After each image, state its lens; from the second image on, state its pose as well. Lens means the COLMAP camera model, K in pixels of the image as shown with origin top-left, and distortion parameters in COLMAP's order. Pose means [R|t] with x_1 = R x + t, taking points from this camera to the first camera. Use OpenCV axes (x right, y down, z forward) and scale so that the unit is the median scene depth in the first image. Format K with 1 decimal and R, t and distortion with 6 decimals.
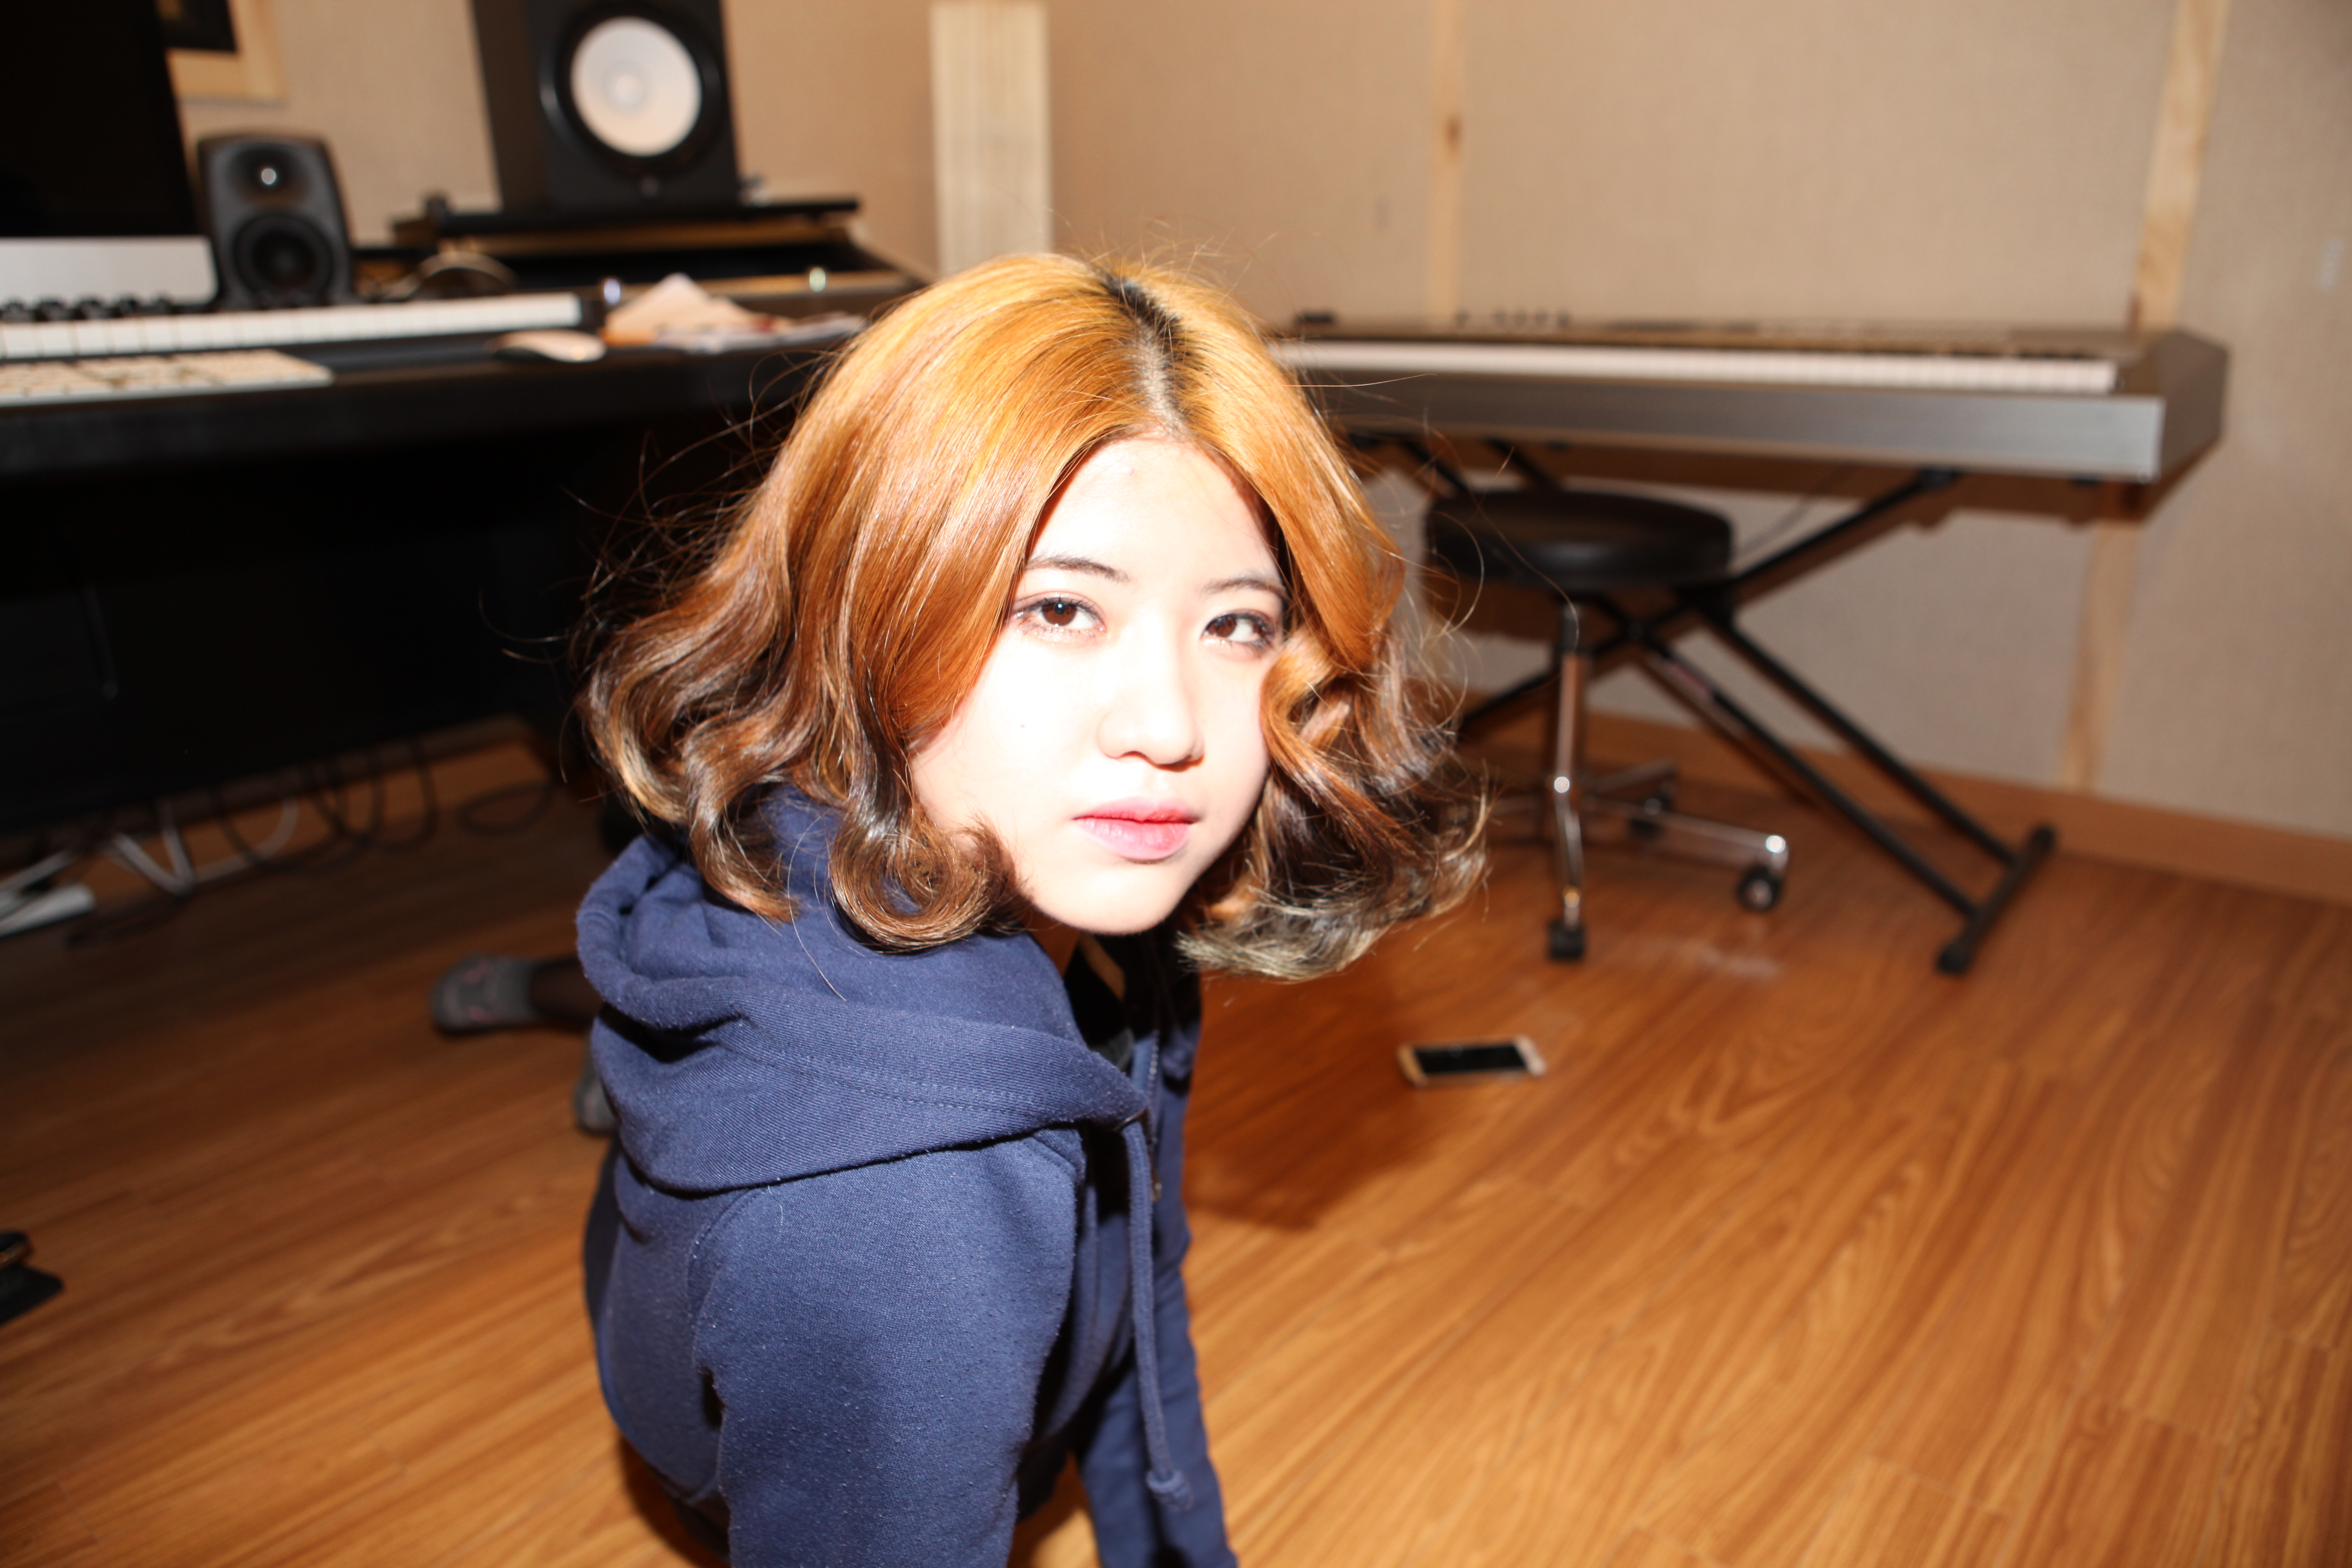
lens RADIAL K [[1604.5, 0, 1176.0], [0, 1604.5, 784.0], [0, 0, 1]] dist [-0.099495, 0.068525]
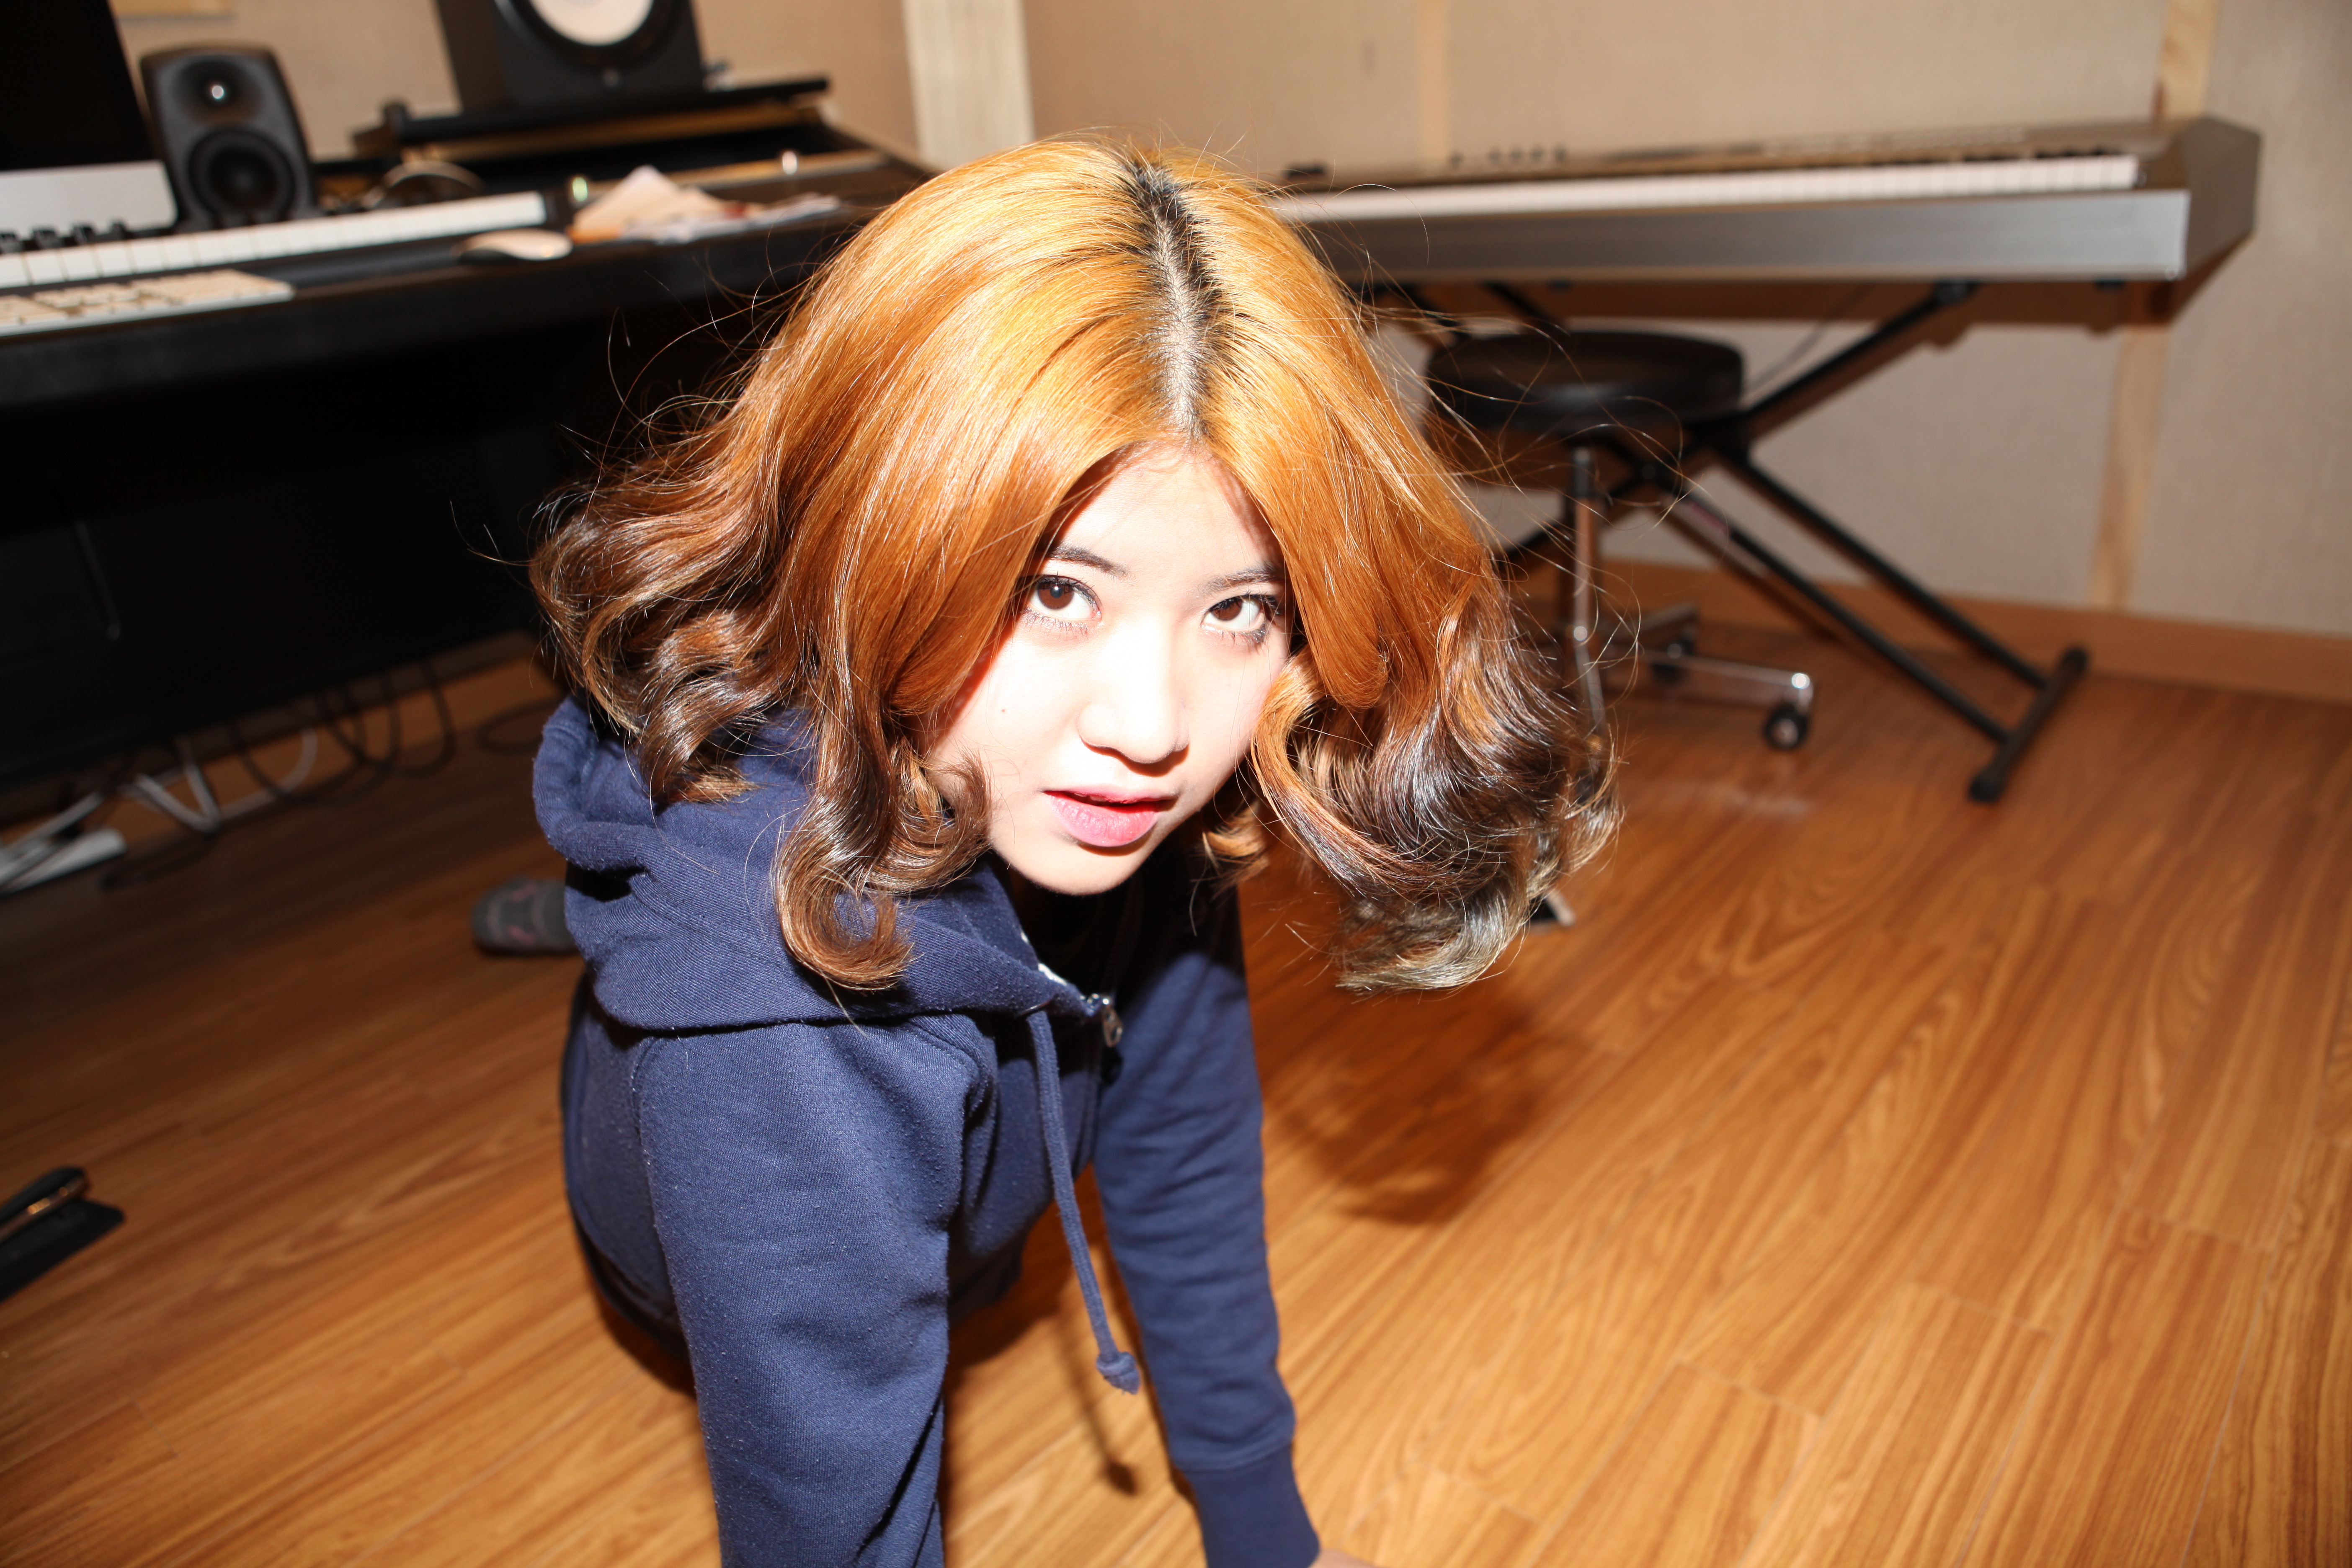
lens RADIAL K [[1604.5, 0, 1176.0], [0, 1604.5, 784.0], [0, 0, 1]] dist [-0.099495, 0.068525]
pose [[0.997928, -0.060780, -0.021104, 0.011985], [0.062175, 0.995370, 0.073303, 0.008285], [0.016551, -0.074463, 0.997086, 0.012766]]
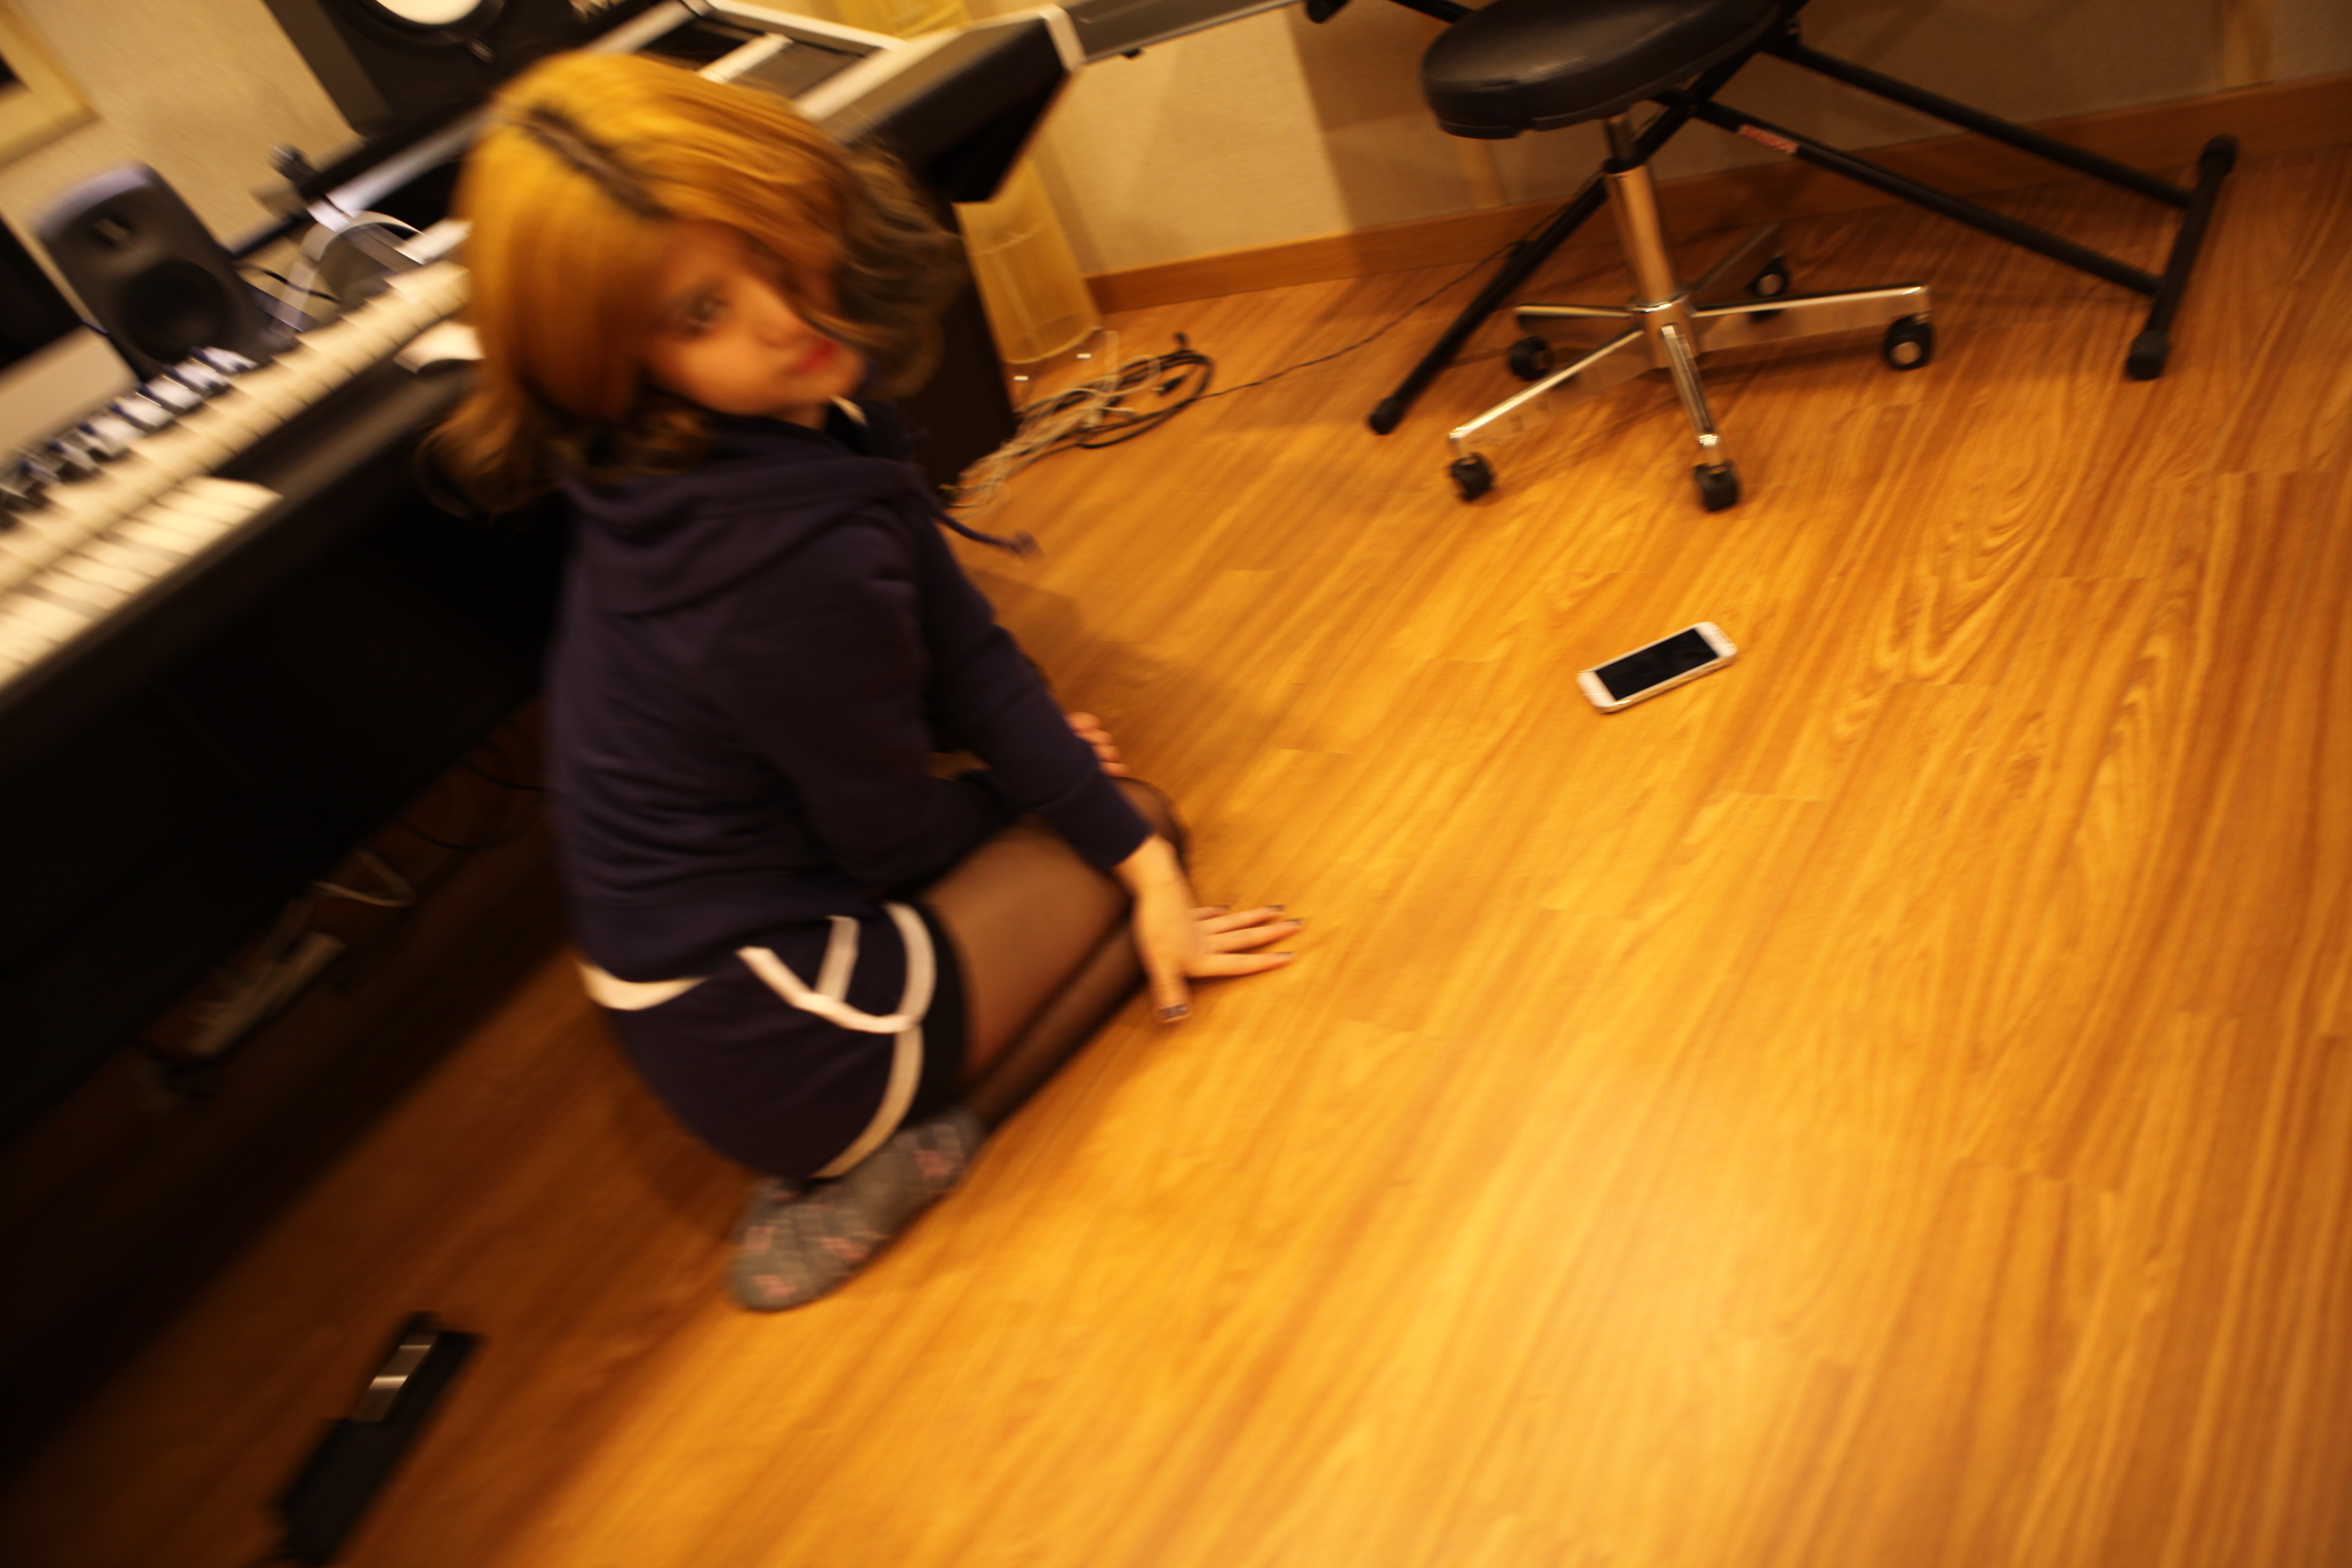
lens RADIAL K [[1604.5, 0, 1176.0], [0, 1604.5, 784.0], [0, 0, 1]] dist [-0.099495, 0.068525]
pose [[0.929994, -0.333706, -0.154114, 0.049525], [0.363698, 0.896131, 0.254308, -0.132493], [0.053242, -0.292556, 0.954765, 0.071954]]
